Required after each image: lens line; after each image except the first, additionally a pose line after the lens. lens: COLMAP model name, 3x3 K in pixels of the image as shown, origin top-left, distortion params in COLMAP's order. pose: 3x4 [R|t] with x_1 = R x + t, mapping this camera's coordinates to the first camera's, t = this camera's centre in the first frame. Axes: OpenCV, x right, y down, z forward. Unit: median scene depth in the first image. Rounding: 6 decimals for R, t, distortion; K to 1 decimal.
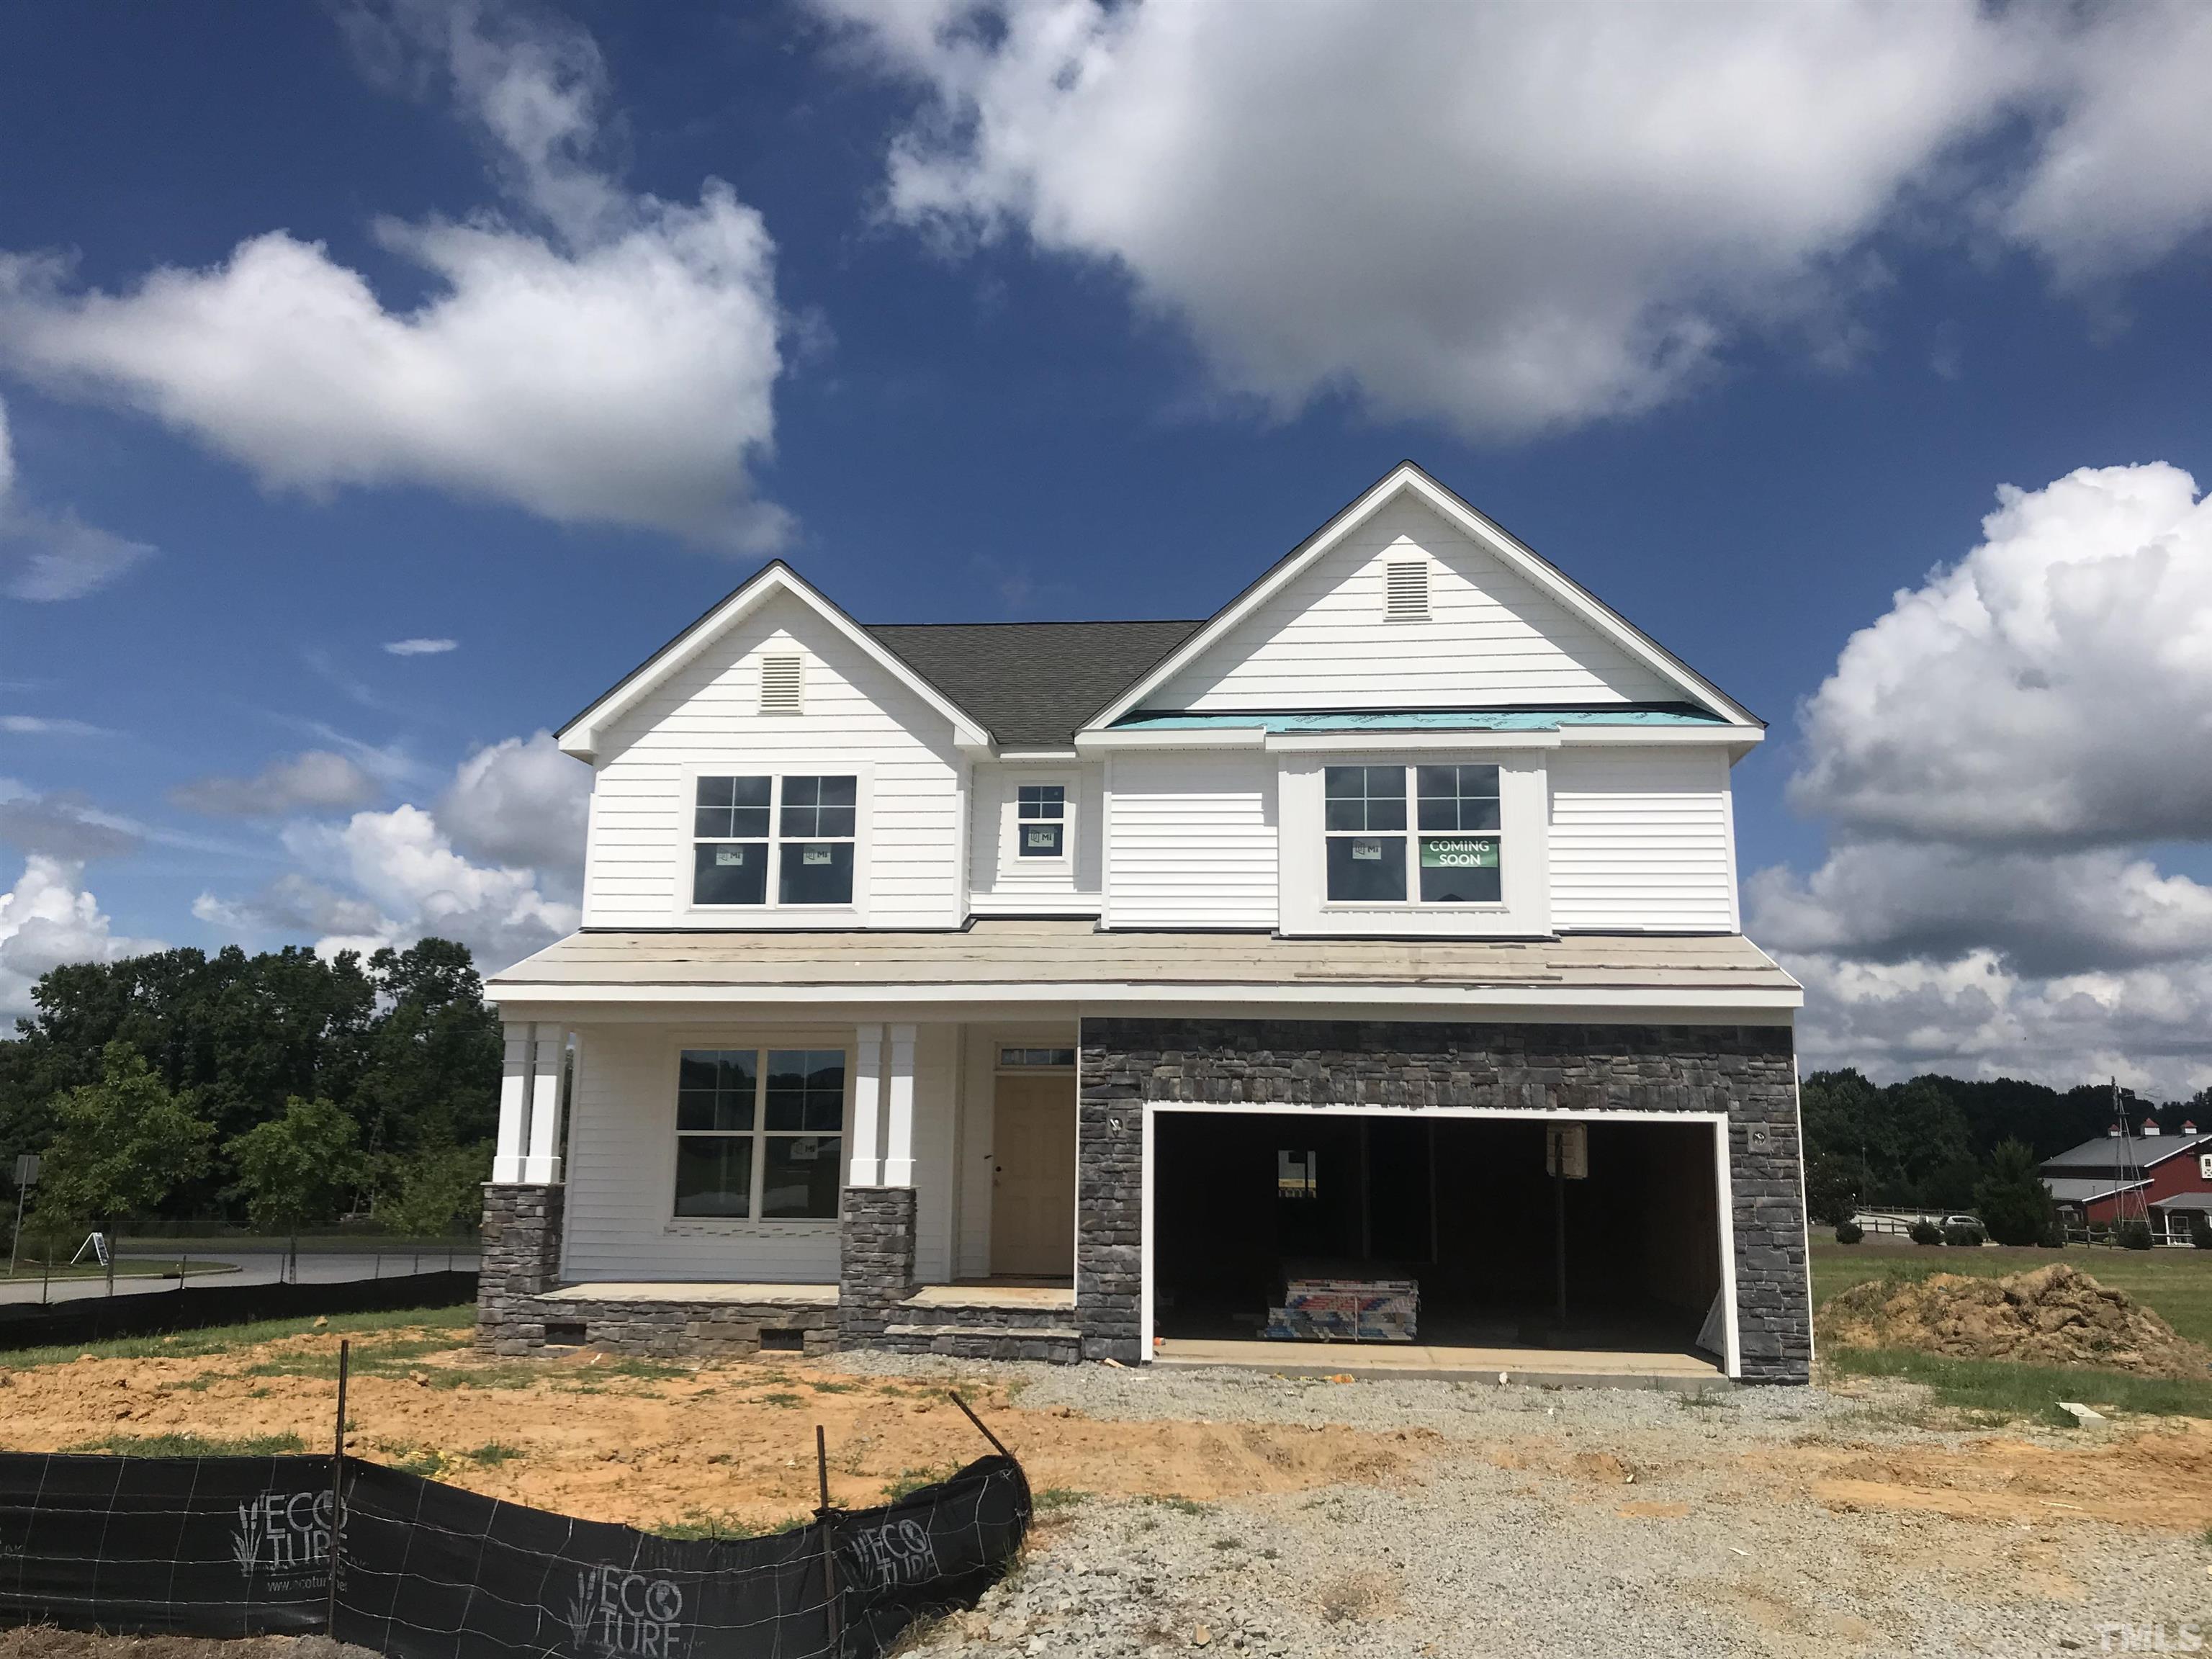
lens RADIAL K [[1815.5, 0, 1116.6], [0, 1815.5, 838.4], [0, 0, 1]] dist [0.075694, -0.034452]
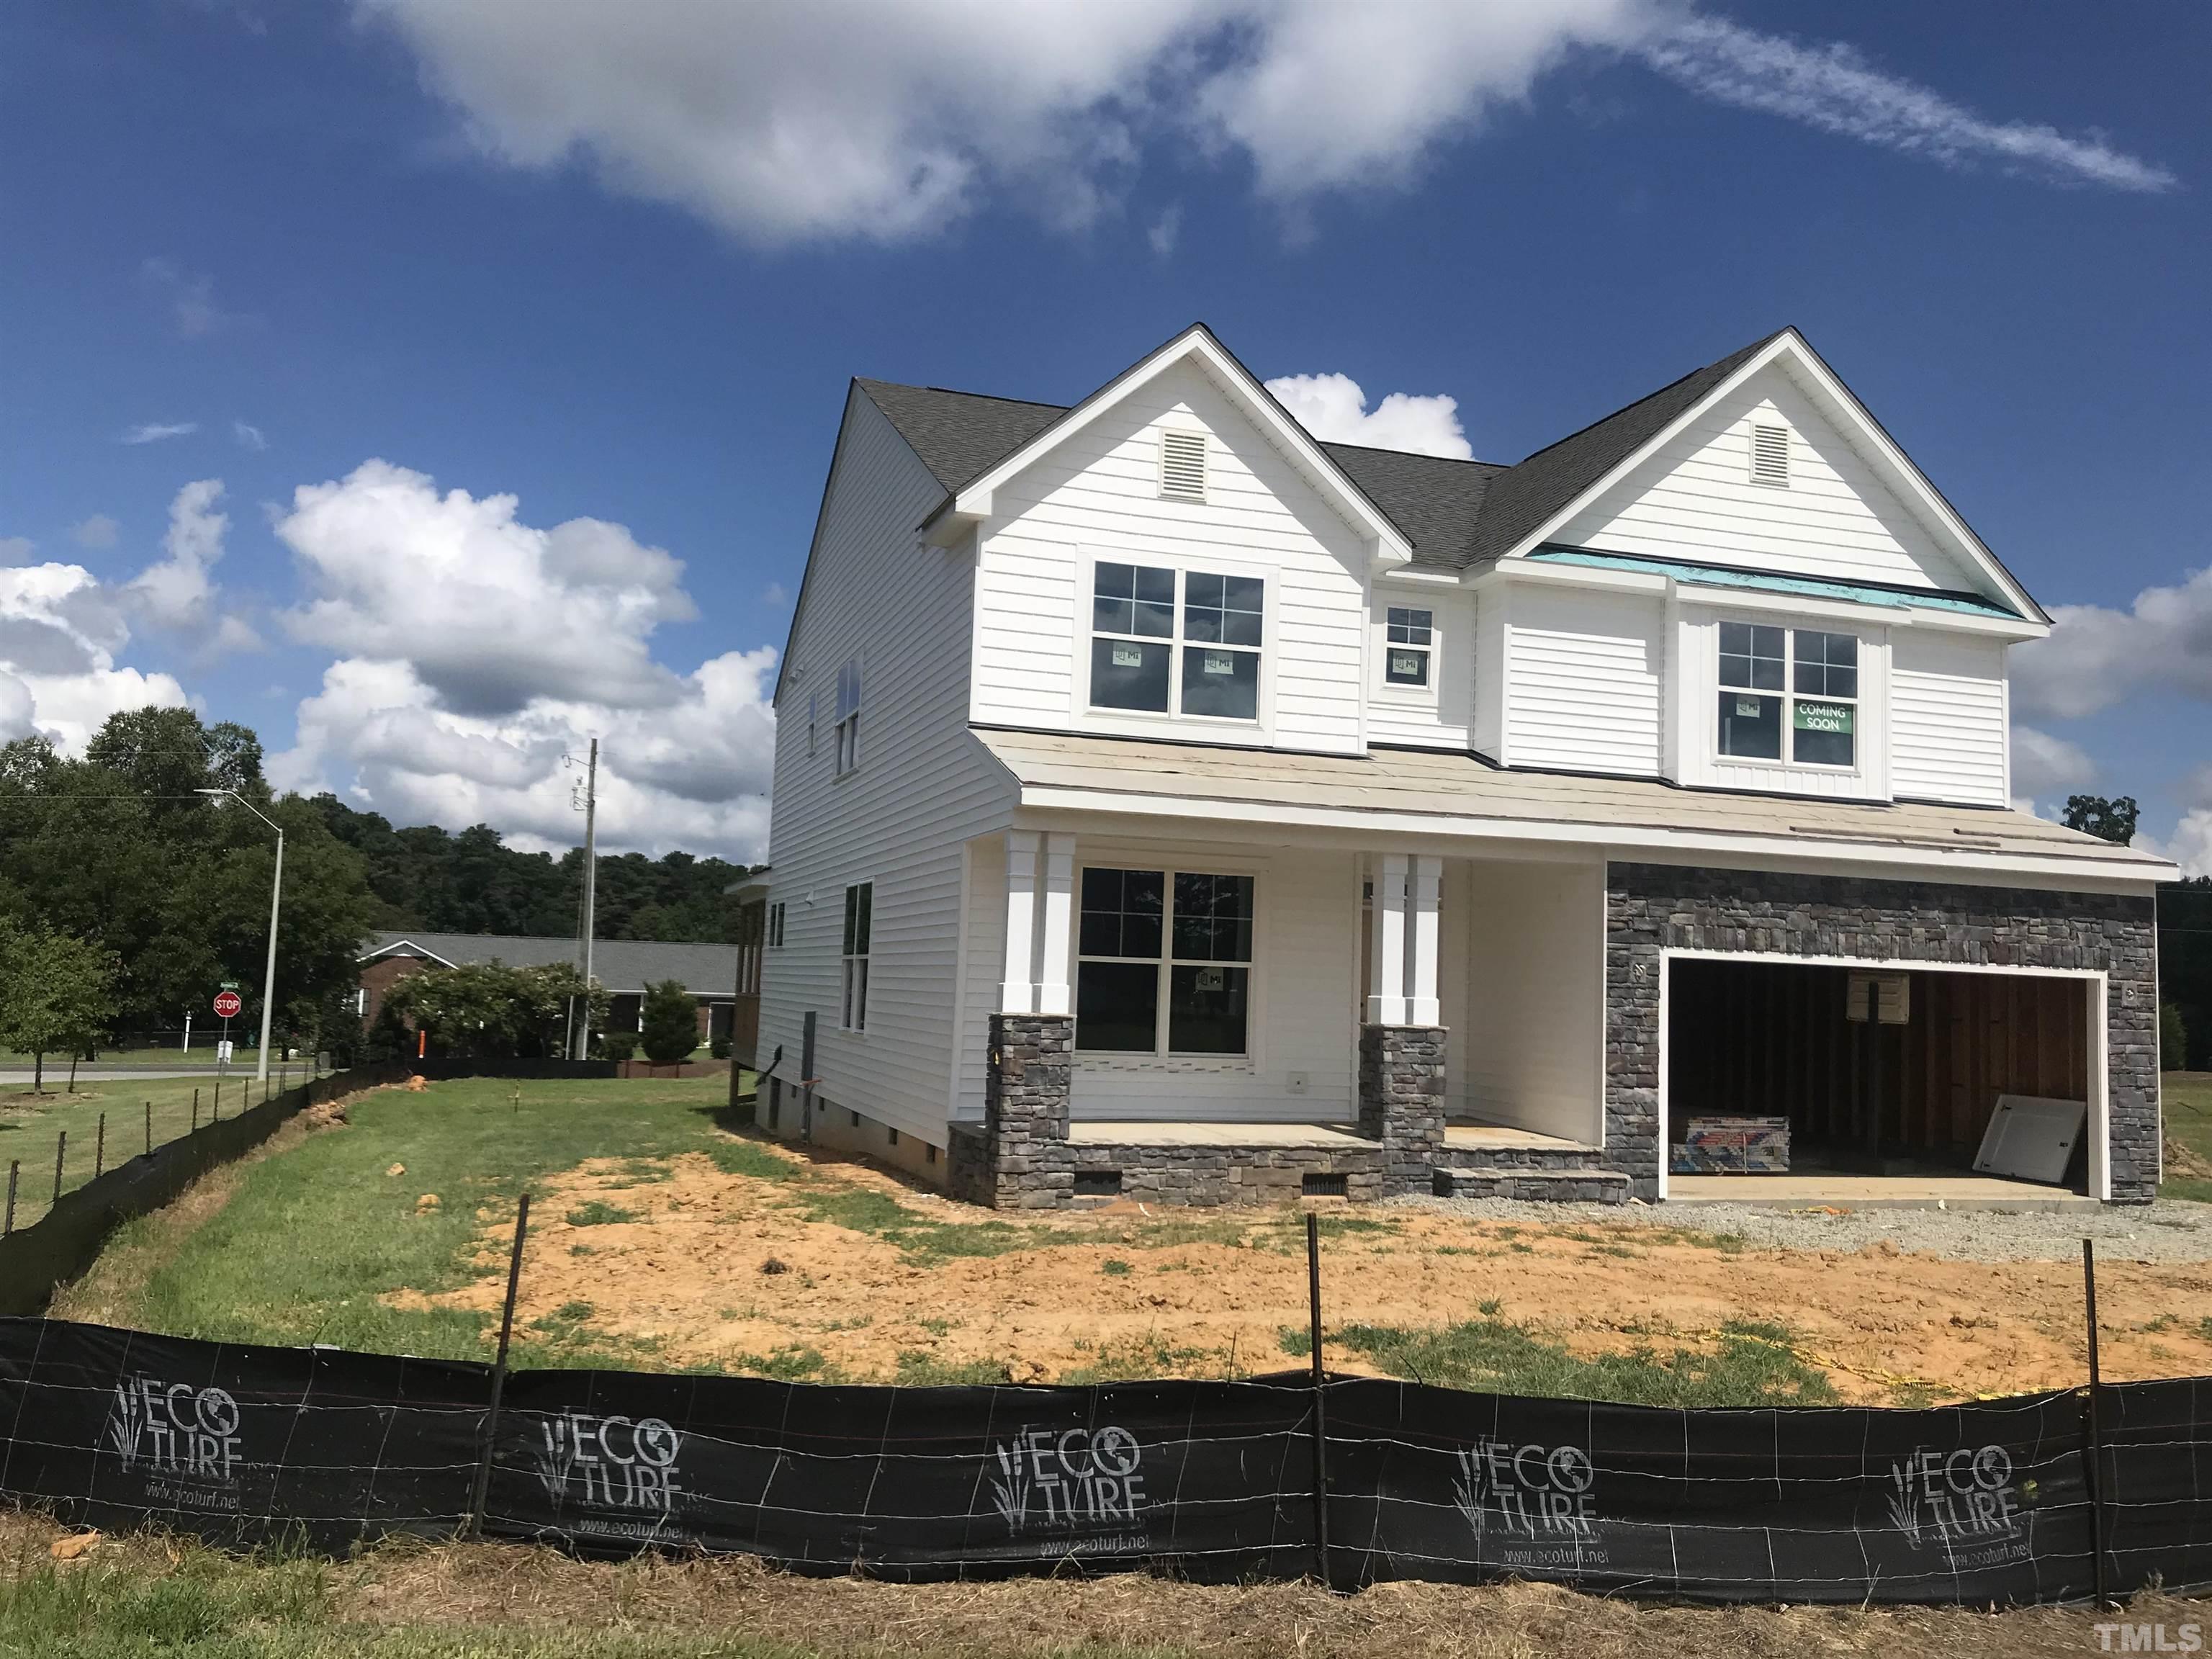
lens RADIAL K [[1815.5, 0, 1110.6], [0, 1815.5, 836.6], [0, 0, 1]] dist [0.075694, -0.034452]
pose [[0.911791, 0.051020, 0.407474, -0.640738], [-0.093379, 0.992018, 0.084741, 0.026026], [-0.399898, -0.115316, 0.909277, 0.202480]]
